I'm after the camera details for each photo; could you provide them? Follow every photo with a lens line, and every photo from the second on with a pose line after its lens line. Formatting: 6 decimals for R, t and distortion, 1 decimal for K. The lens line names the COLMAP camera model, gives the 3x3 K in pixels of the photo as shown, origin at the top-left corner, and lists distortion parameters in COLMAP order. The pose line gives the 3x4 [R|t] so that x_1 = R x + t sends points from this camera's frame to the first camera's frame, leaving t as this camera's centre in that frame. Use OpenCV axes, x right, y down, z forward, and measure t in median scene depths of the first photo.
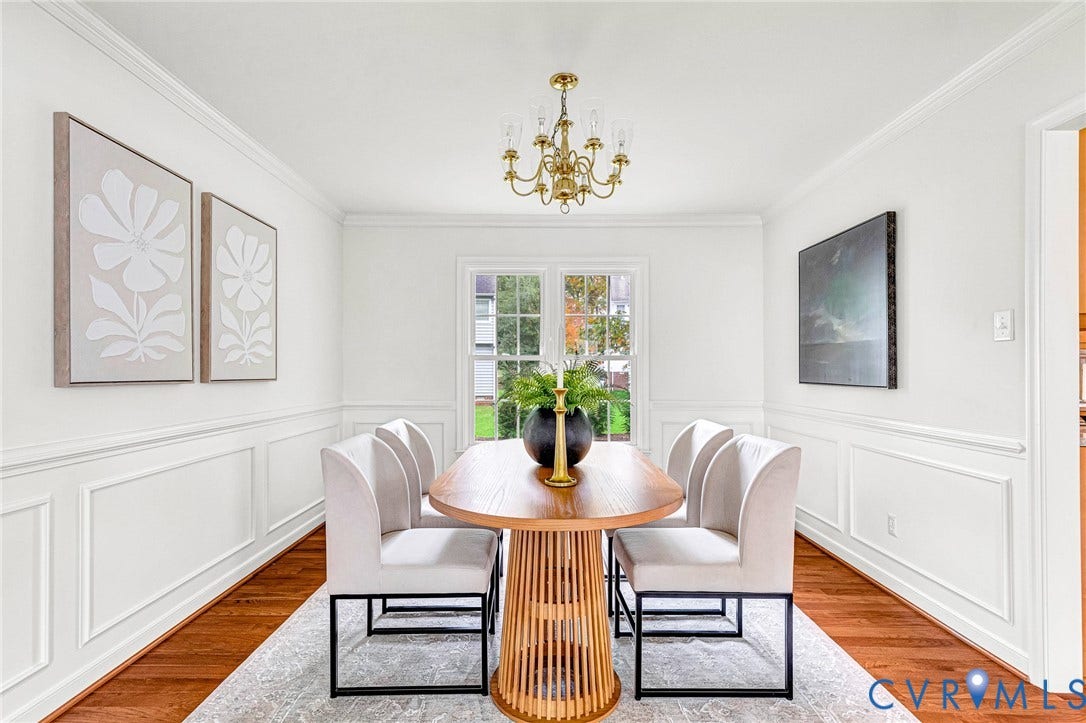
lens RADIAL K [[527.9, 0, 535.9], [0, 527.9, 364.1], [0, 0, 1]] dist [-0.000900, 0.000547]
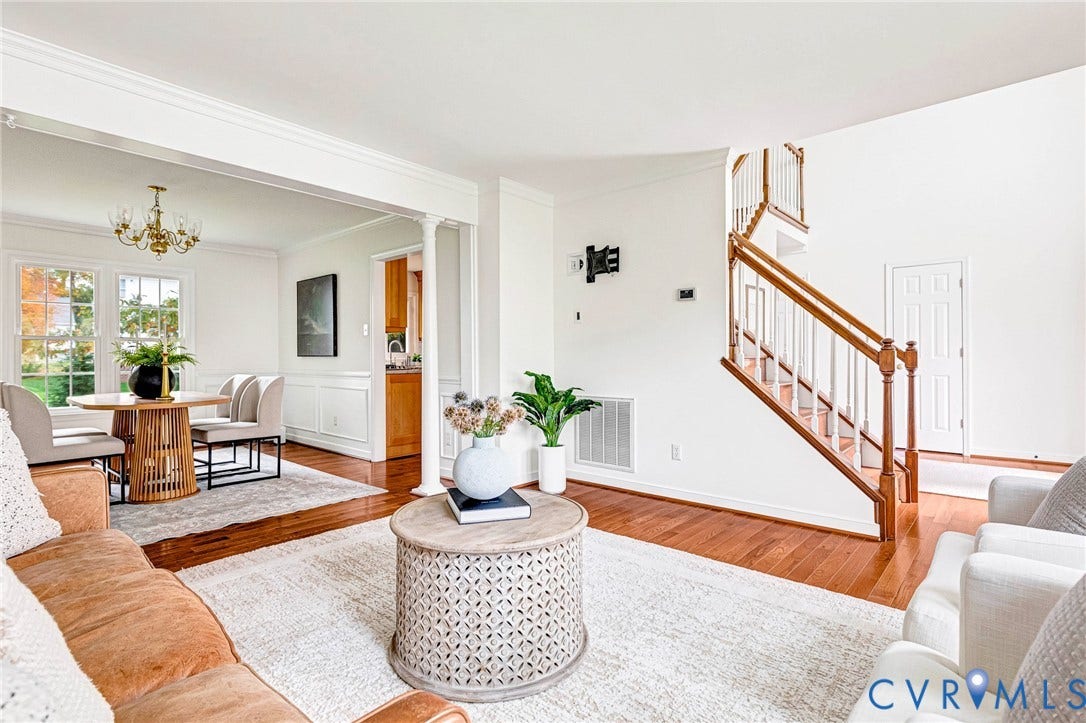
lens RADIAL K [[527.9, 0, 539.6], [0, 527.9, 356.2], [0, 0, 1]] dist [-0.000900, 0.000547]
pose [[0.666662, -0.002128, 0.745357, -0.364091], [-0.004640, 0.999965, 0.007005, 0.026539], [-0.745346, -0.008128, 0.666629, -1.033670]]
